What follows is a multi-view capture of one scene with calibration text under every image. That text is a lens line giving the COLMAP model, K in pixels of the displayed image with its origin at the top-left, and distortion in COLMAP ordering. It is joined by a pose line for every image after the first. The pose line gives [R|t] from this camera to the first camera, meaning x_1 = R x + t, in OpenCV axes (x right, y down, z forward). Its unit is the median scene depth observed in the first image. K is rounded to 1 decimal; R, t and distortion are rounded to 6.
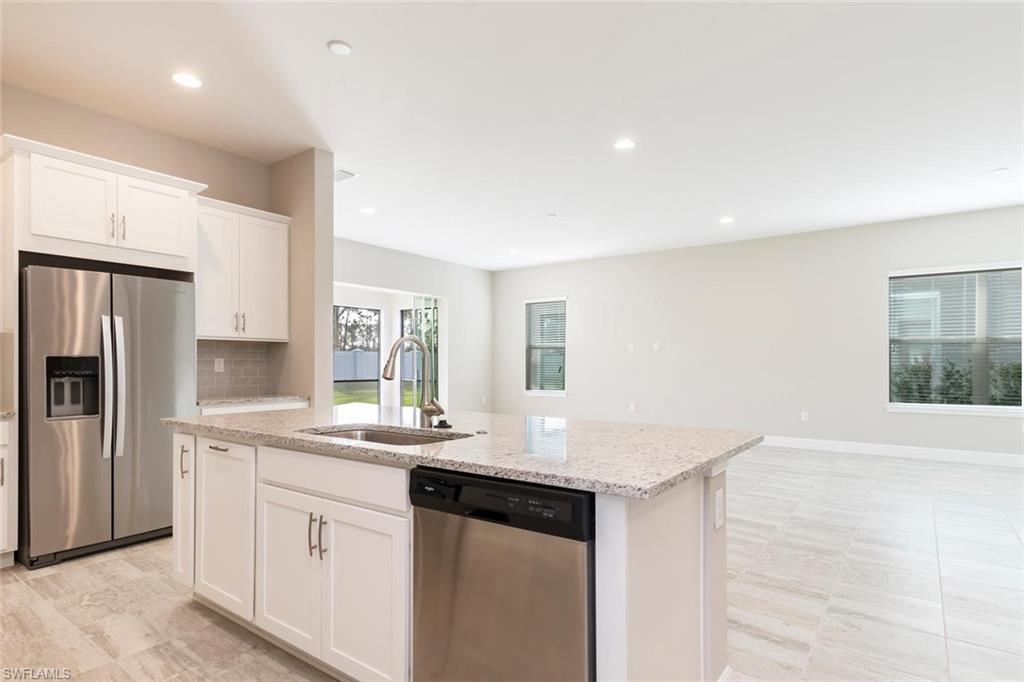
lens RADIAL K [[558.3, 0, 511.8], [0, 558.3, 360.2], [0, 0, 1]] dist [0.009306, -0.001770]
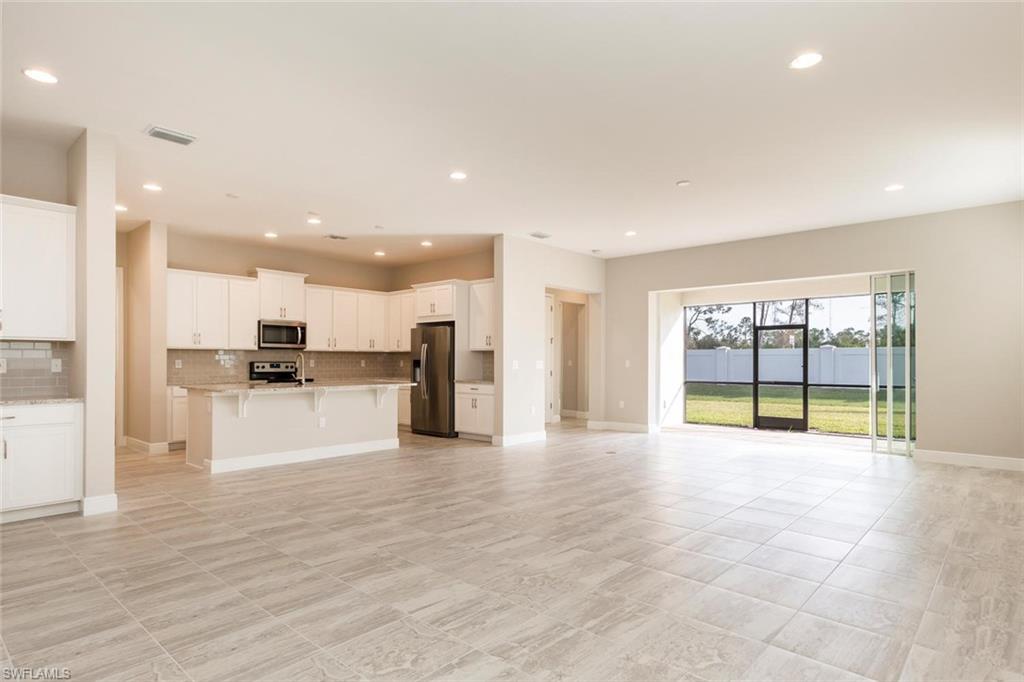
lens RADIAL K [[558.3, 0, 495.1], [0, 558.3, 358.3], [0, 0, 1]] dist [0.009306, -0.001770]
pose [[-0.120387, -0.004758, -0.992716, 1.807485], [0.002524, 0.999984, -0.005098, 0.001930], [0.992724, -0.003119, -0.120373, 1.627055]]
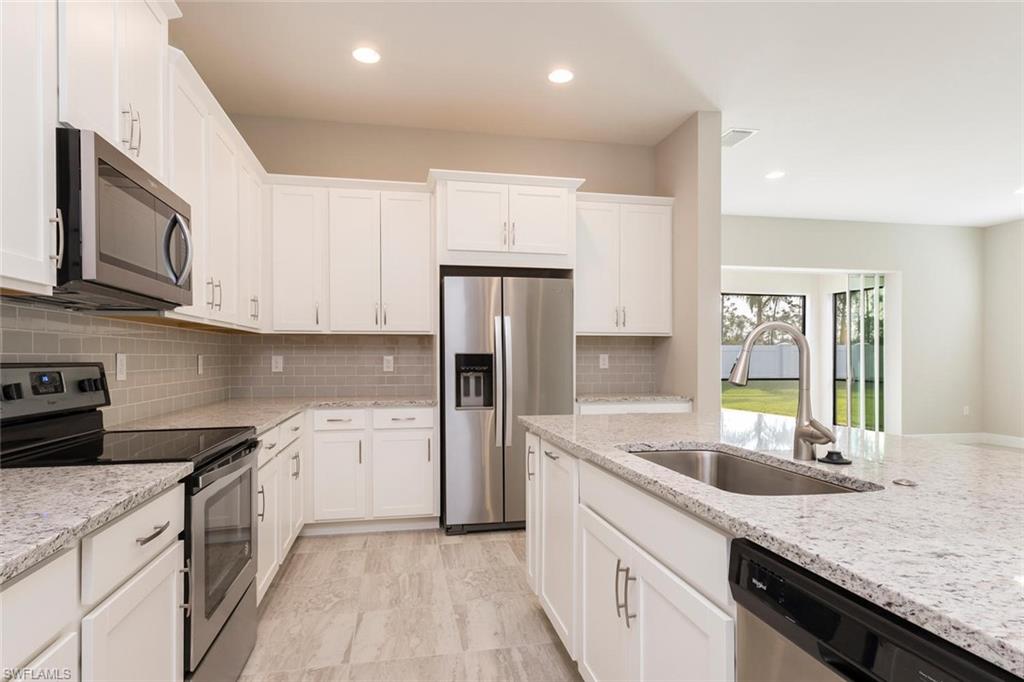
lens RADIAL K [[558.3, 0, 502.6], [0, 558.3, 361.8], [0, 0, 1]] dist [0.009306, -0.001770]
pose [[0.731763, 0.002553, -0.681555, 0.025050], [0.005754, 0.999934, 0.009923, -0.001800], [0.681535, -0.011183, 0.731700, 0.207051]]
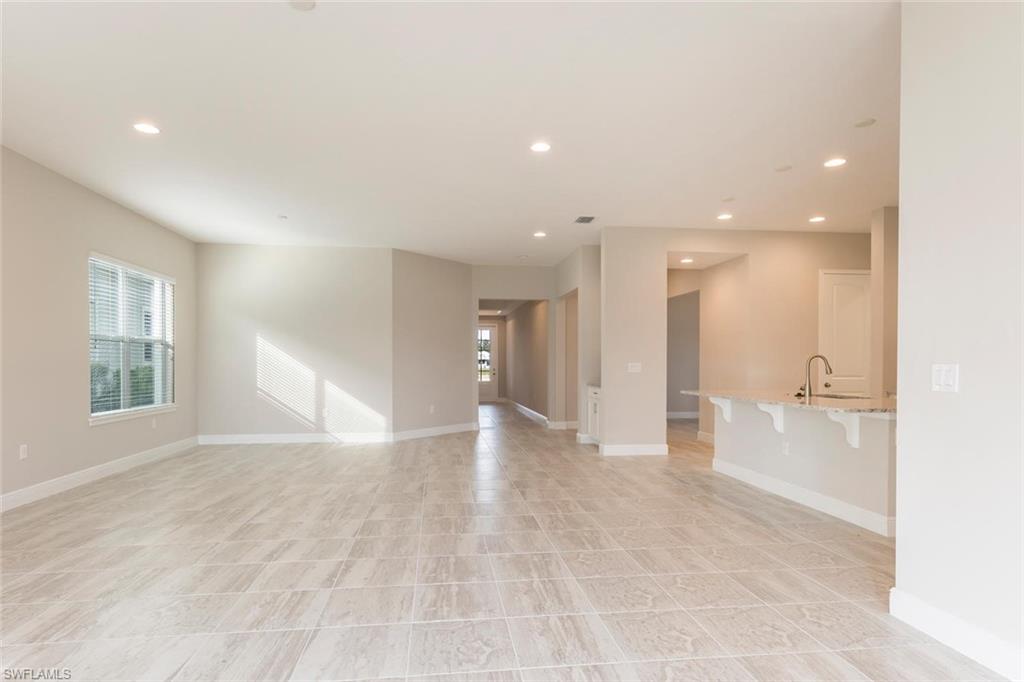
lens RADIAL K [[558.3, 0, 496.0], [0, 558.3, 367.6], [0, 0, 1]] dist [0.009306, -0.001770]
pose [[-0.677339, -0.009256, 0.735613, -0.639378], [-0.005111, 0.999956, 0.007876, -0.000379], [-0.735654, 0.001575, -0.677356, 2.318441]]
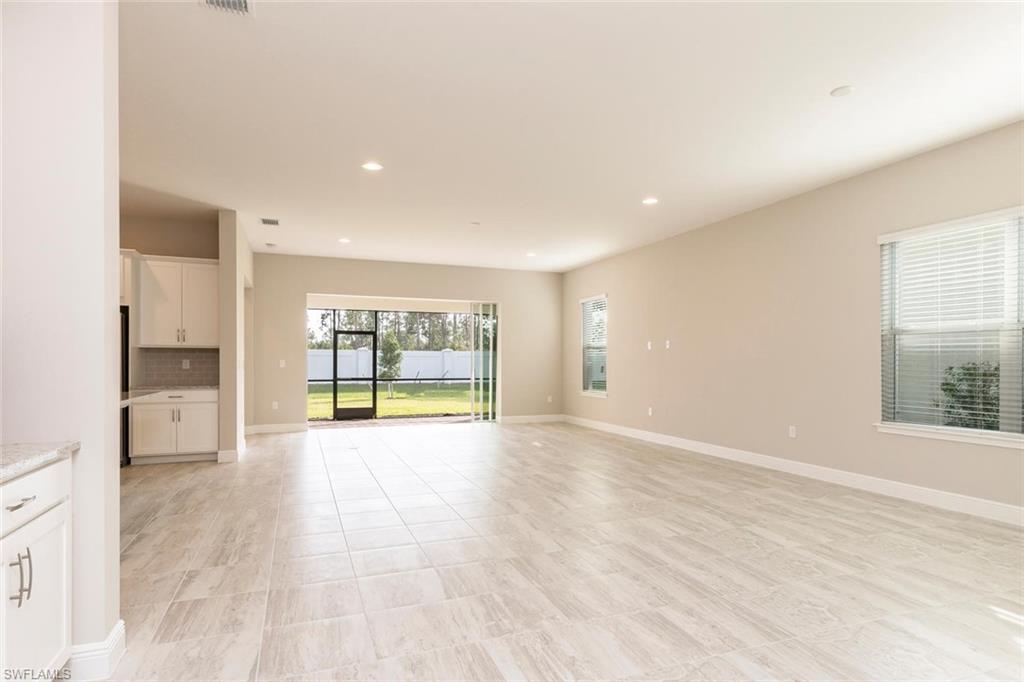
lens RADIAL K [[558.3, 0, 508.1], [0, 558.3, 358.7], [0, 0, 1]] dist [0.009306, -0.001770]
pose [[0.840452, -0.000554, -0.541885, 1.376965], [0.000007, 0.999999, -0.001011, -0.004802], [0.541886, 0.000846, 0.840452, 0.281685]]
